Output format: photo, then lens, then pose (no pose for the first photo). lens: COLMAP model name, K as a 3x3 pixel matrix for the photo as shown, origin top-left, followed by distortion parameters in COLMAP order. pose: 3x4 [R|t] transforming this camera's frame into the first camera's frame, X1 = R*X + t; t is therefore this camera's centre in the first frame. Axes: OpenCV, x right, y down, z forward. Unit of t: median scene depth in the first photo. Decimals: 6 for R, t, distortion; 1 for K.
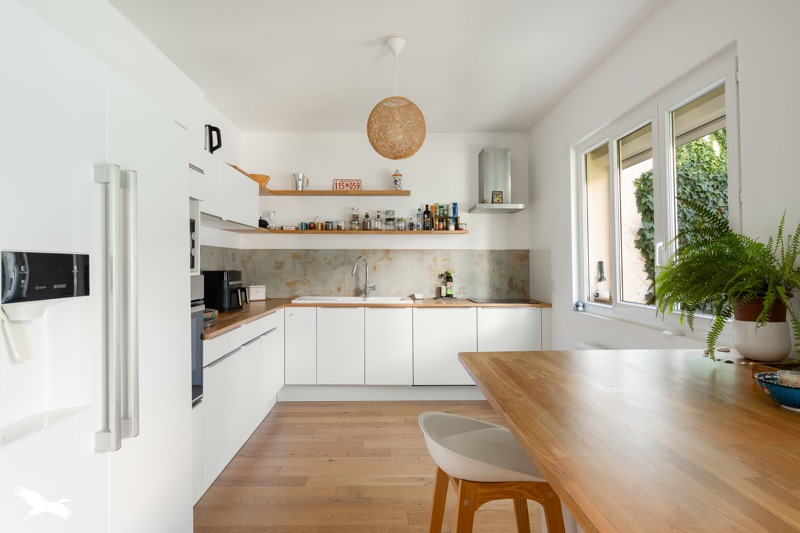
lens RADIAL K [[504.2, 0, 400.0], [0, 504.2, 266.5], [0, 0, 1]] dist [-0.001258, -0.000219]
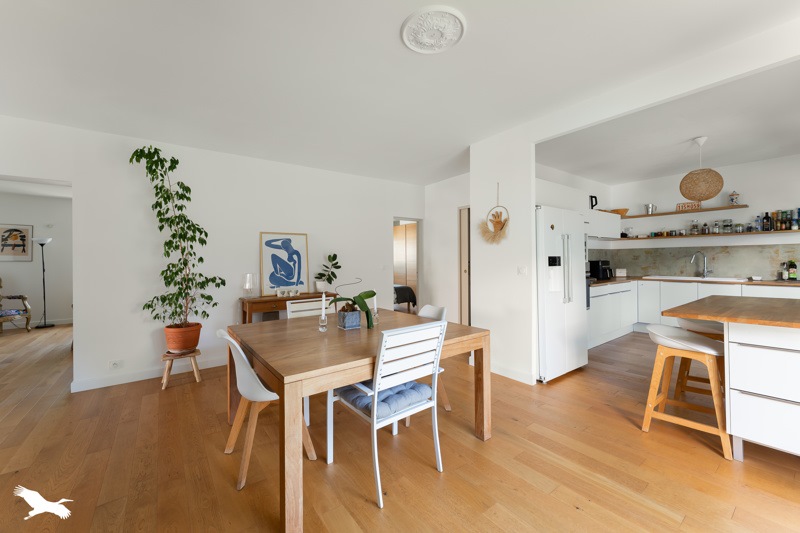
lens RADIAL K [[303.8, 0, 397.2], [0, 303.8, 258.9], [0, 0, 1]] dist [0.000965, 0.000158]
pose [[0.598236, -0.010844, -0.801247, 0.114506], [0.009907, 0.999932, -0.006136, -0.000200], [0.801259, -0.004267, 0.598302, -0.309408]]
